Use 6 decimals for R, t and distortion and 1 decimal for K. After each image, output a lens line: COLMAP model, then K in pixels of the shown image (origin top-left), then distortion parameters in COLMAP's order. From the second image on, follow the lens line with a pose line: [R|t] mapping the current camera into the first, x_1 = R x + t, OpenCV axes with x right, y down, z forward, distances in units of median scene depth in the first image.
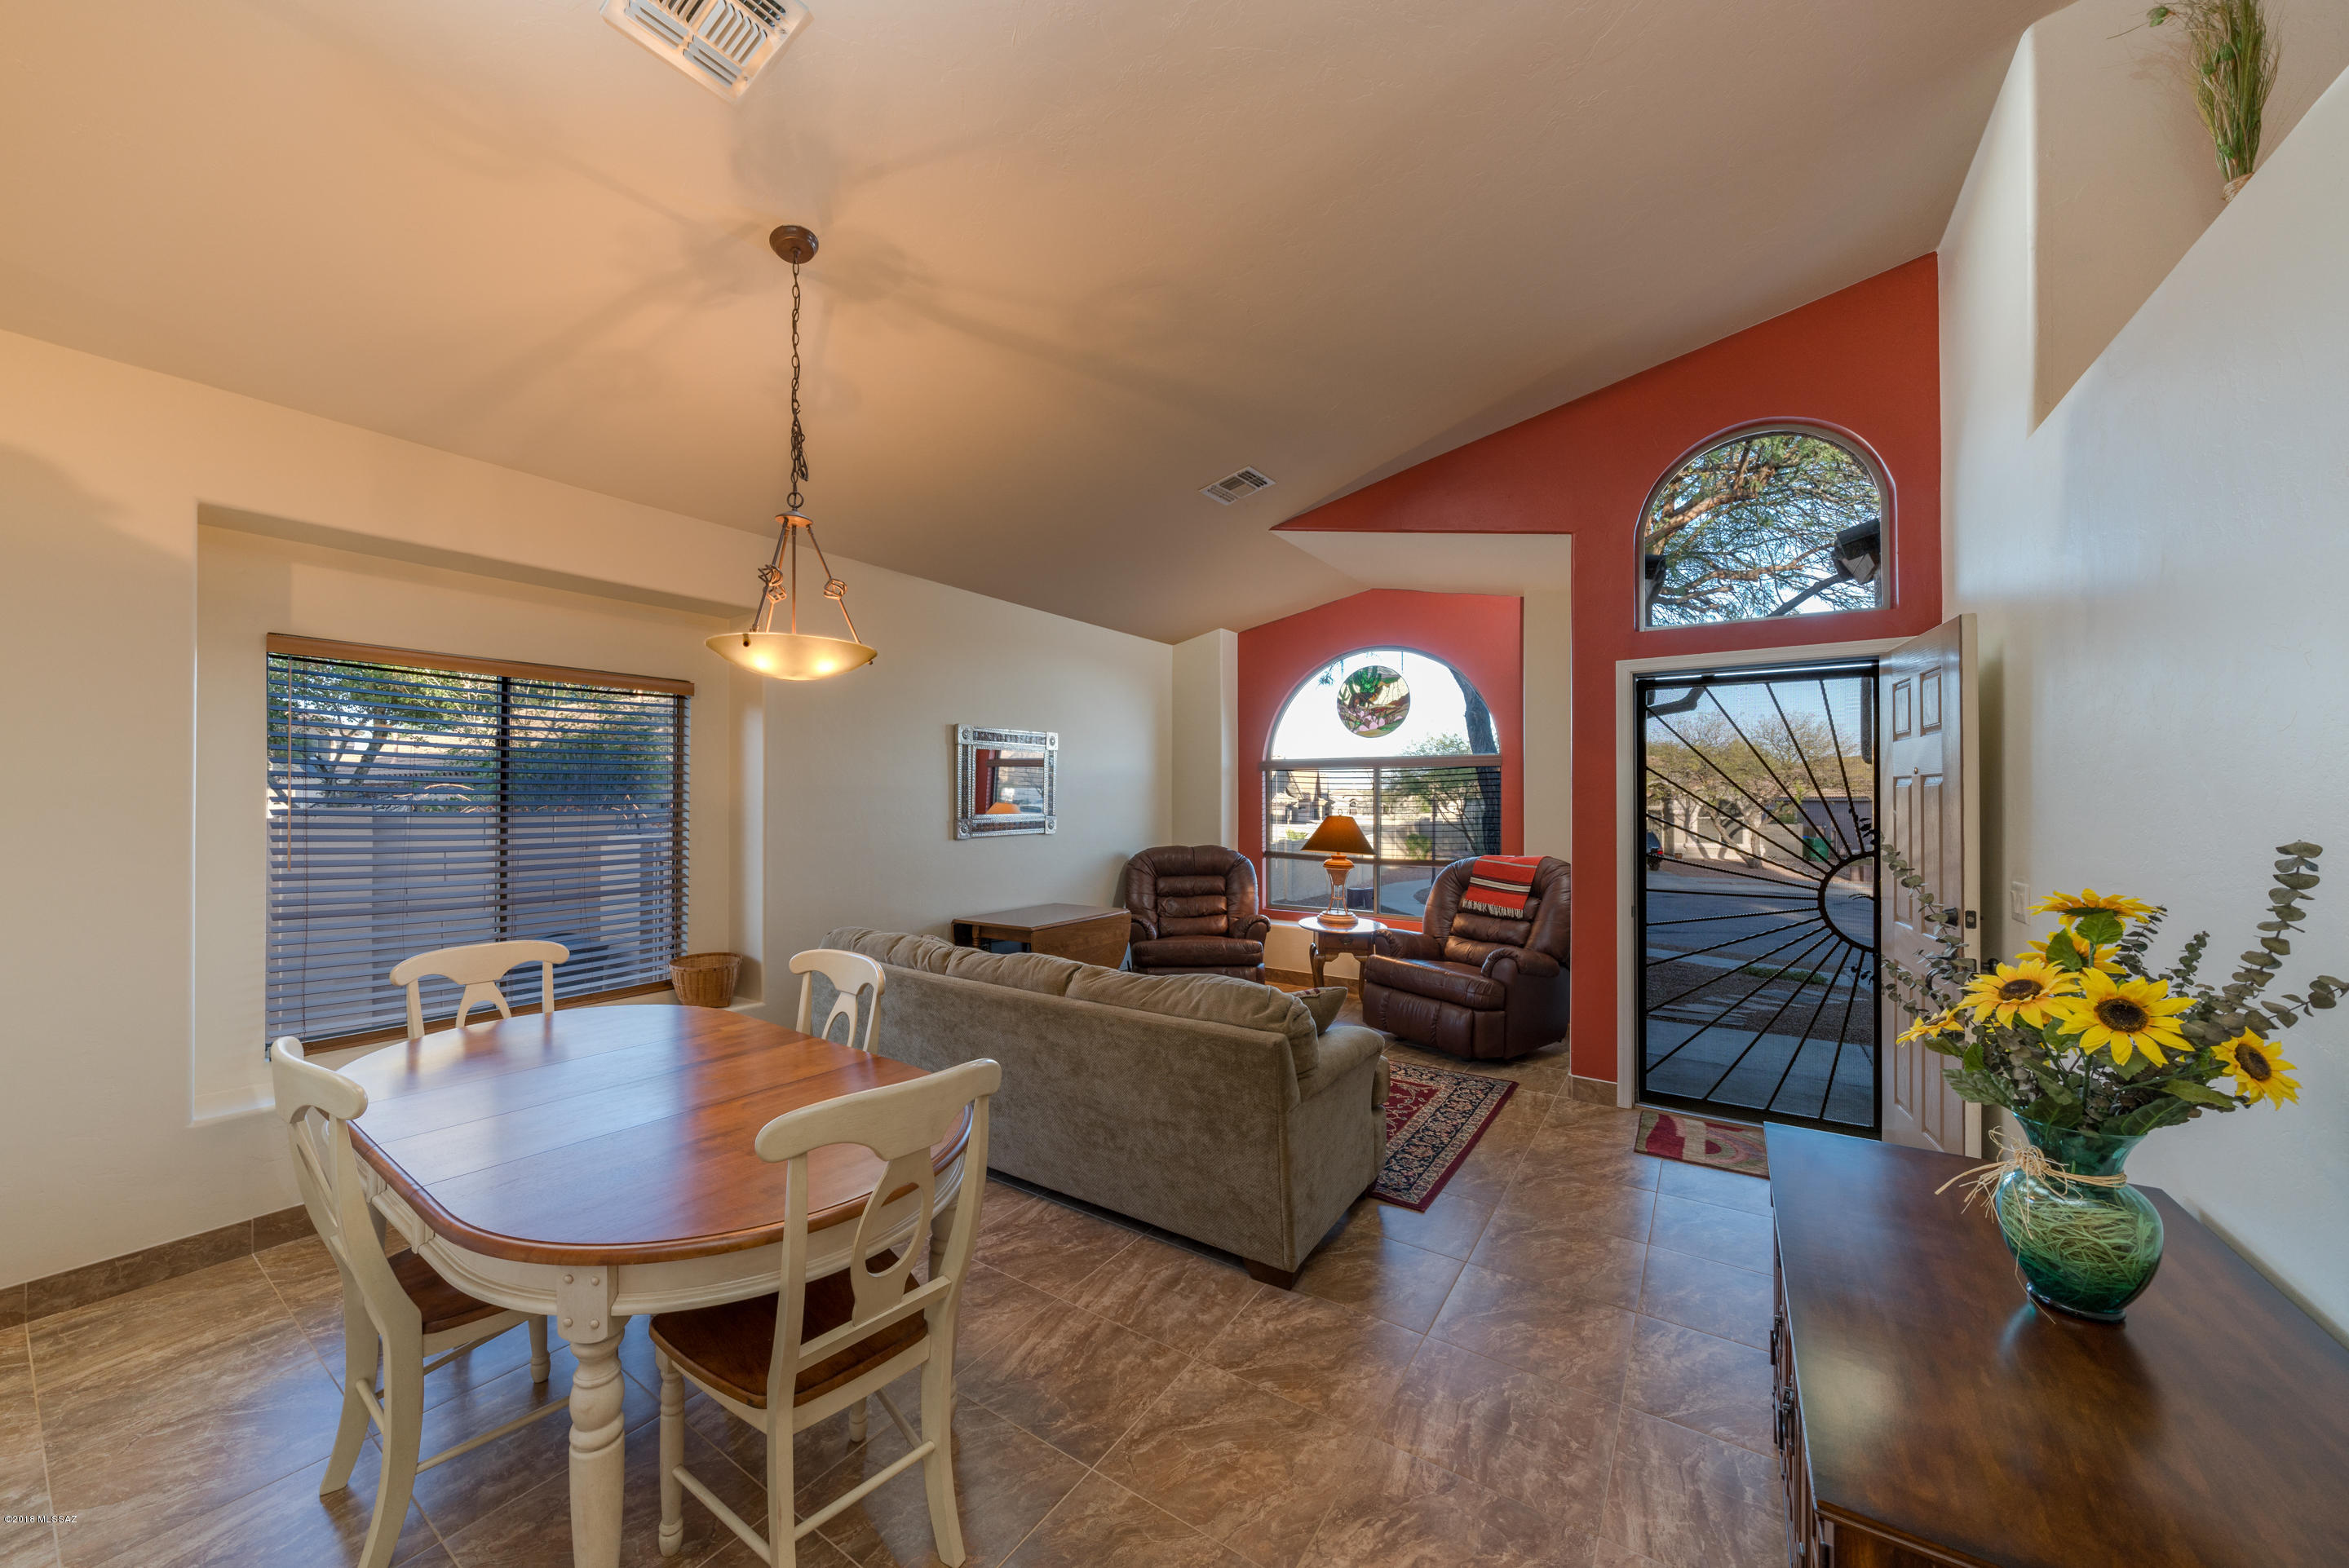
lens RADIAL K [[813.0, 0, 1175.2], [0, 813.0, 792.8], [0, 0, 1]] dist [-0.000085, -0.000009]
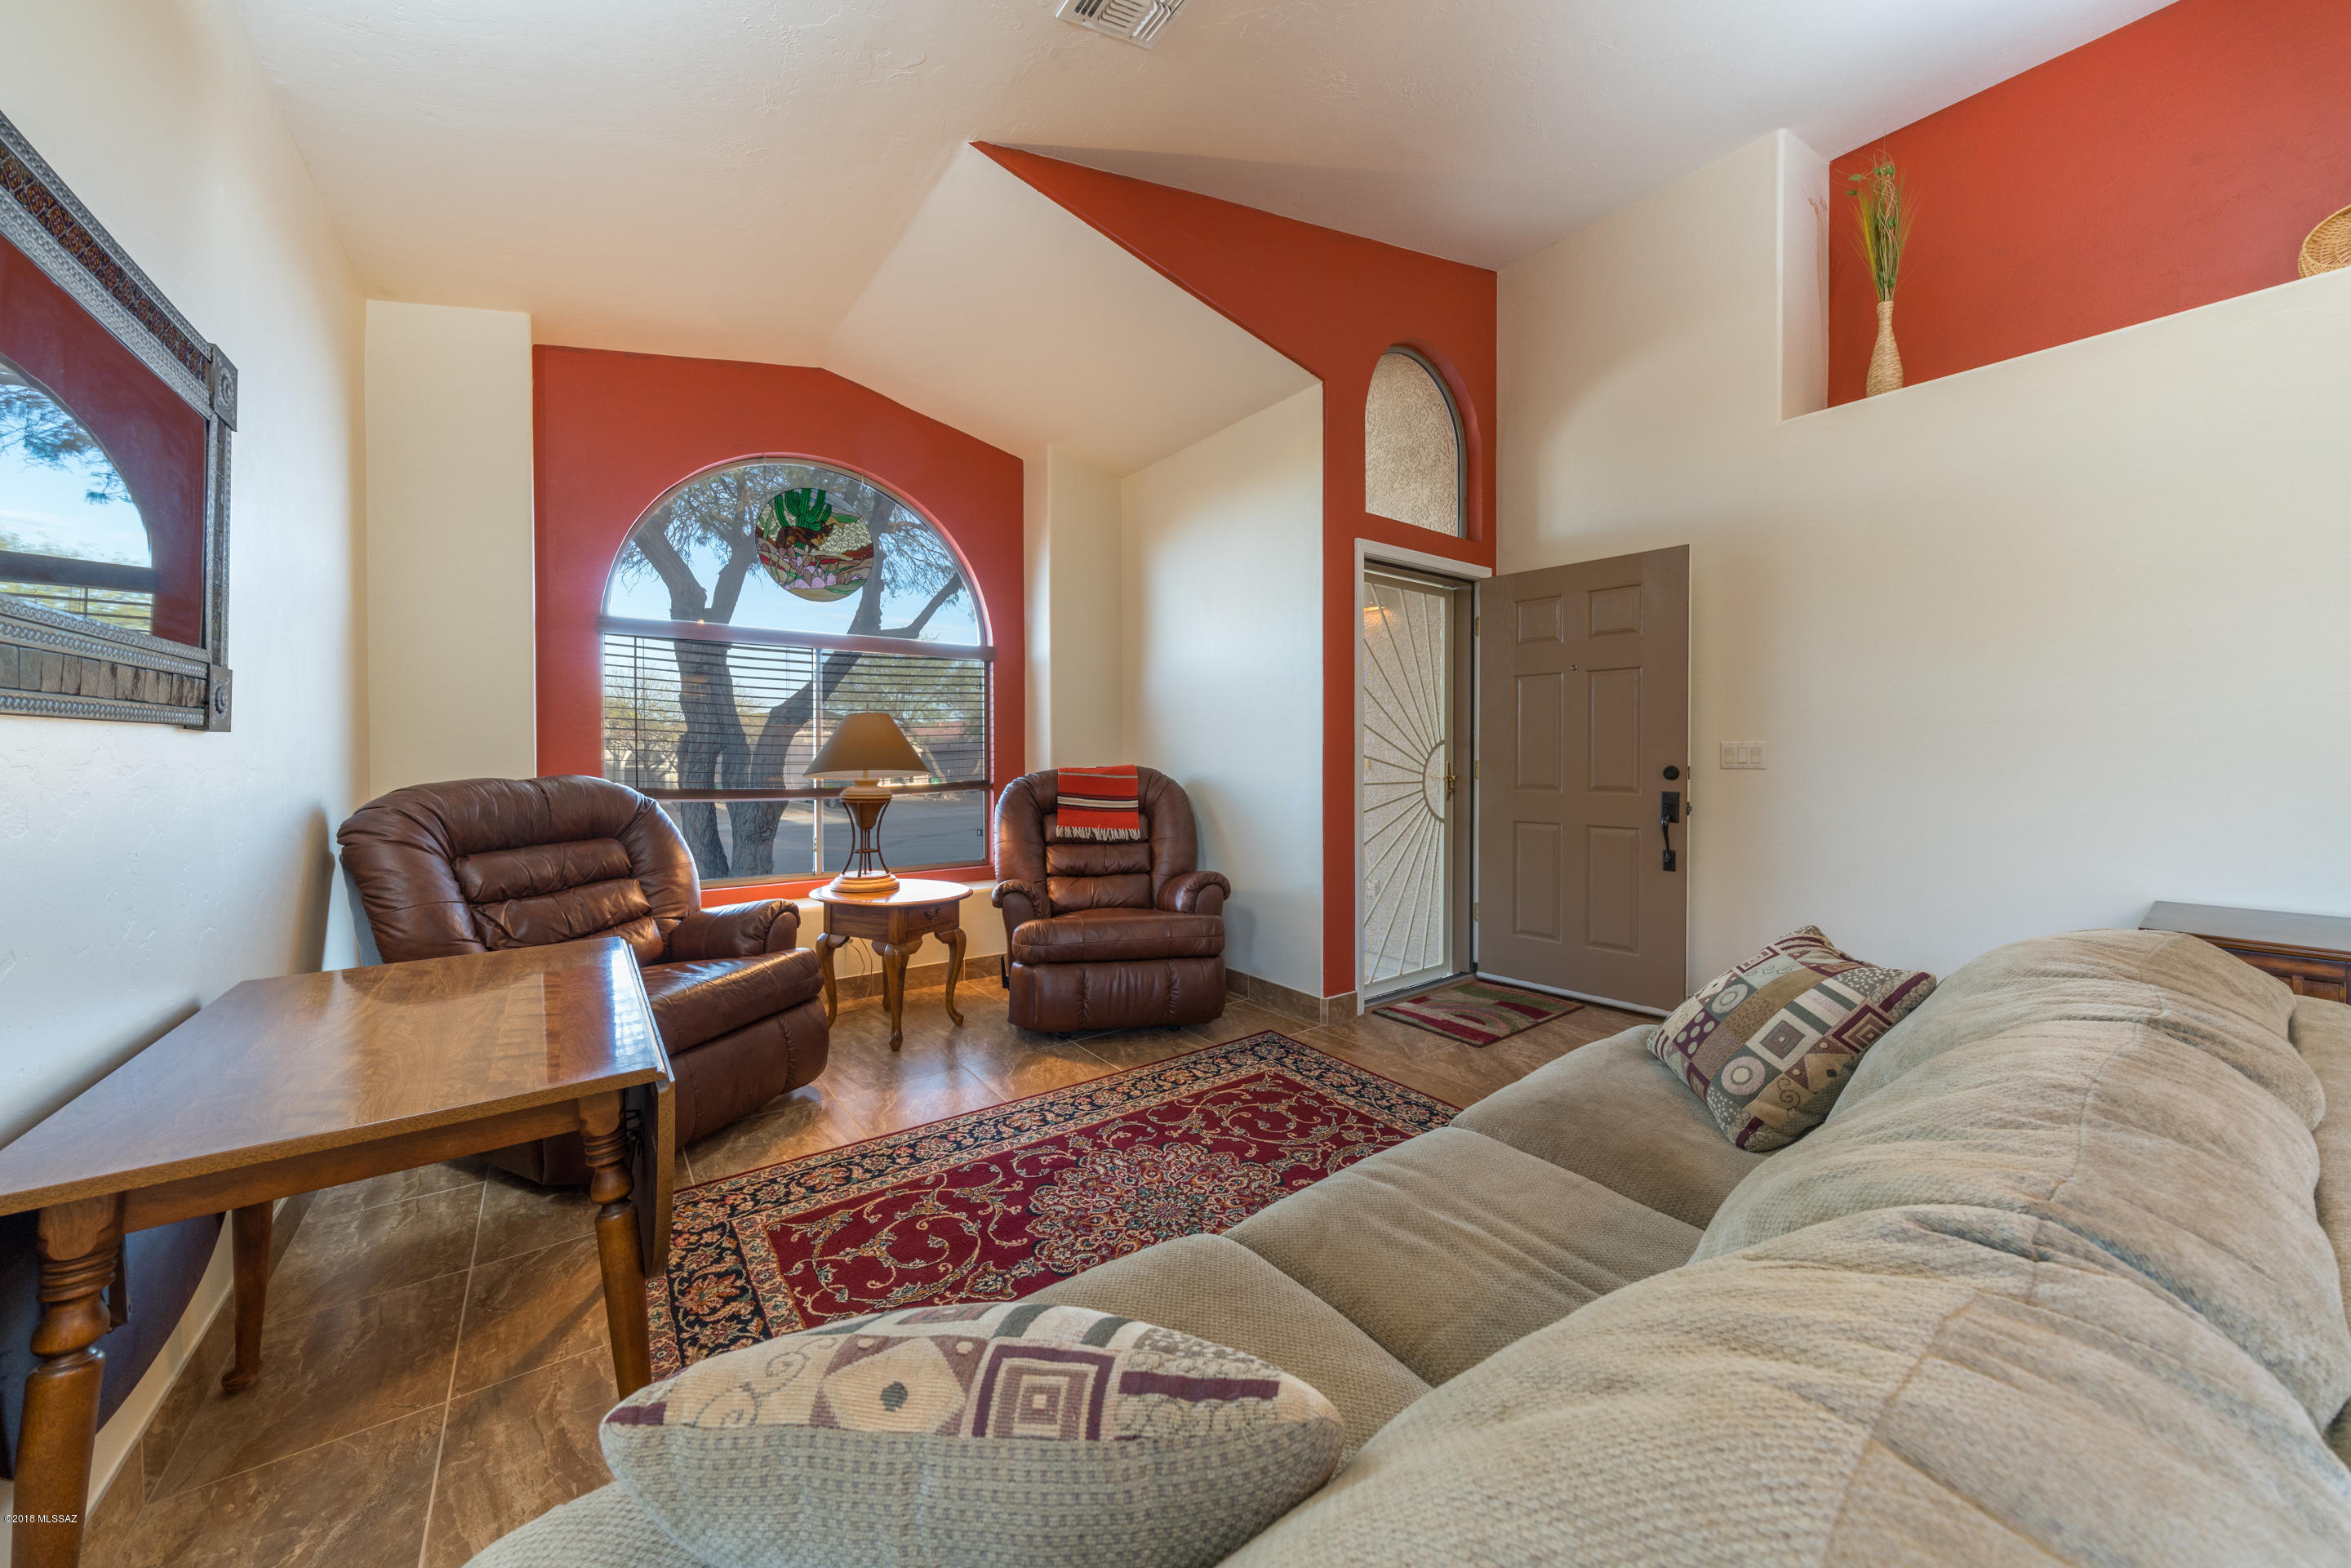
lens RADIAL K [[774.7, 0, 1174.0], [0, 774.7, 760.3], [0, 0, 1]] dist [0.000108, 0.000002]
pose [[0.393745, -0.012547, 0.919134, -0.260728], [-0.005496, 0.999857, 0.016003, 0.057470], [-0.919203, -0.011352, 0.393620, 0.618811]]
